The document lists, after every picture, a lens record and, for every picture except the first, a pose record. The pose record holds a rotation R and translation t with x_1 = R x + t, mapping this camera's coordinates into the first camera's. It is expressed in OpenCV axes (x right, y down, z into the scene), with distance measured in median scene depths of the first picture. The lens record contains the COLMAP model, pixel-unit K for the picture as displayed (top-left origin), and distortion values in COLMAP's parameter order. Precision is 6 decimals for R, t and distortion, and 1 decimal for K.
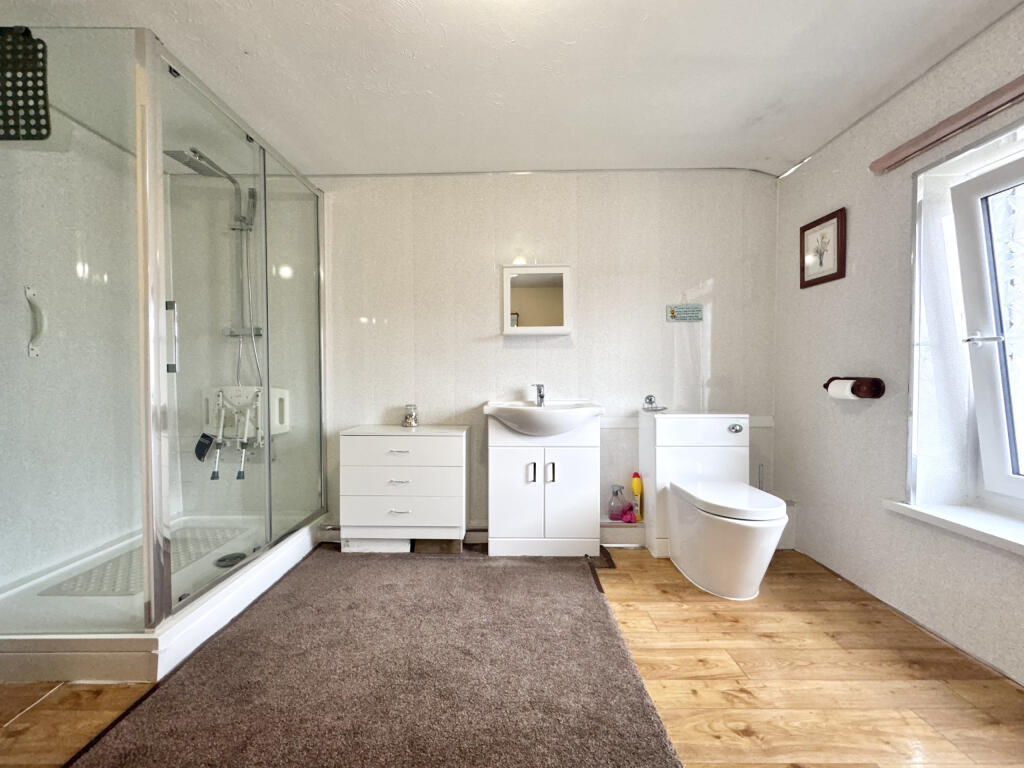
lens RADIAL K [[411.7, 0, 508.1], [0, 411.7, 381.3], [0, 0, 1]] dist [-0.000344, 0.000405]
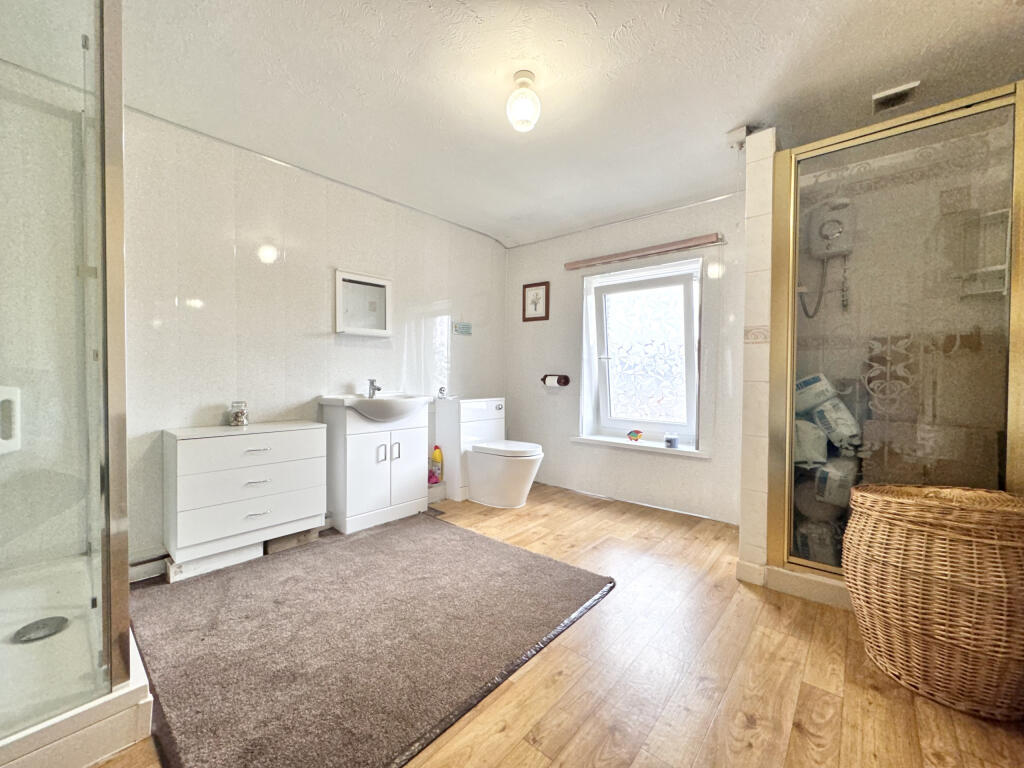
lens RADIAL K [[411.7, 0, 511.9], [0, 411.7, 383.8], [0, 0, 1]] dist [-0.000344, 0.000405]
pose [[0.649769, -0.007587, 0.760094, -0.607612], [0.000712, 0.999956, 0.009373, 0.011071], [-0.760131, -0.005549, 0.649746, -0.052327]]
